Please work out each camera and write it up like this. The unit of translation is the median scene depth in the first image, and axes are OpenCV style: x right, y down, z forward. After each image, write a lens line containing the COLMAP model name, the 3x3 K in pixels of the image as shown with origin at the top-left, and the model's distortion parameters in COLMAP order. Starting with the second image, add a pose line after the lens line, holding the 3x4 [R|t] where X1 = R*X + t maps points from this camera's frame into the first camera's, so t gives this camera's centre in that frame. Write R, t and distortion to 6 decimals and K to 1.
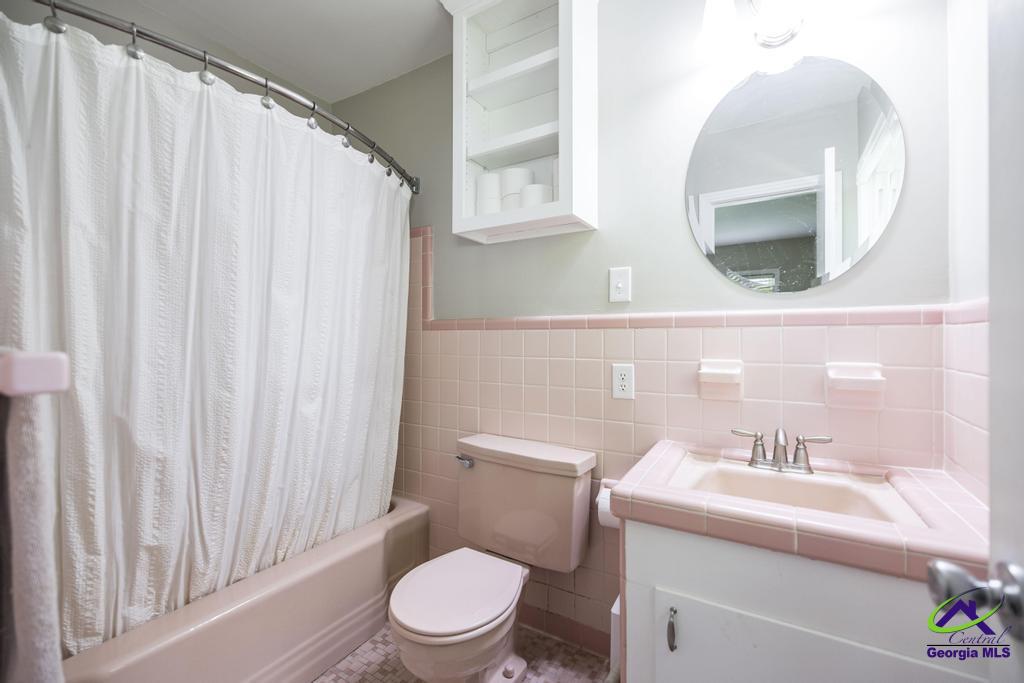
lens RADIAL K [[431.2, 0, 511.5], [0, 431.2, 340.6], [0, 0, 1]] dist [-0.001208, 0.000300]
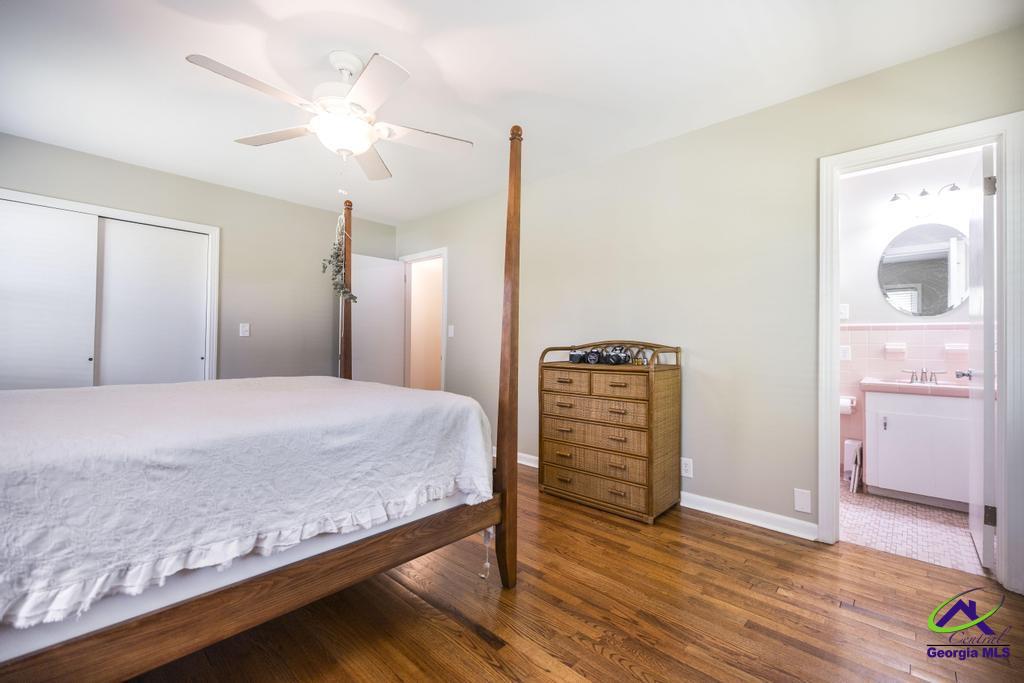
lens RADIAL K [[431.2, 0, 508.8], [0, 431.2, 339.0], [0, 0, 1]] dist [-0.001208, 0.000300]
pose [[0.978879, 0.000612, -0.204439, -1.250589], [-0.003119, 0.999924, -0.011943, 0.060702], [0.204416, 0.012329, 0.978807, -1.986090]]
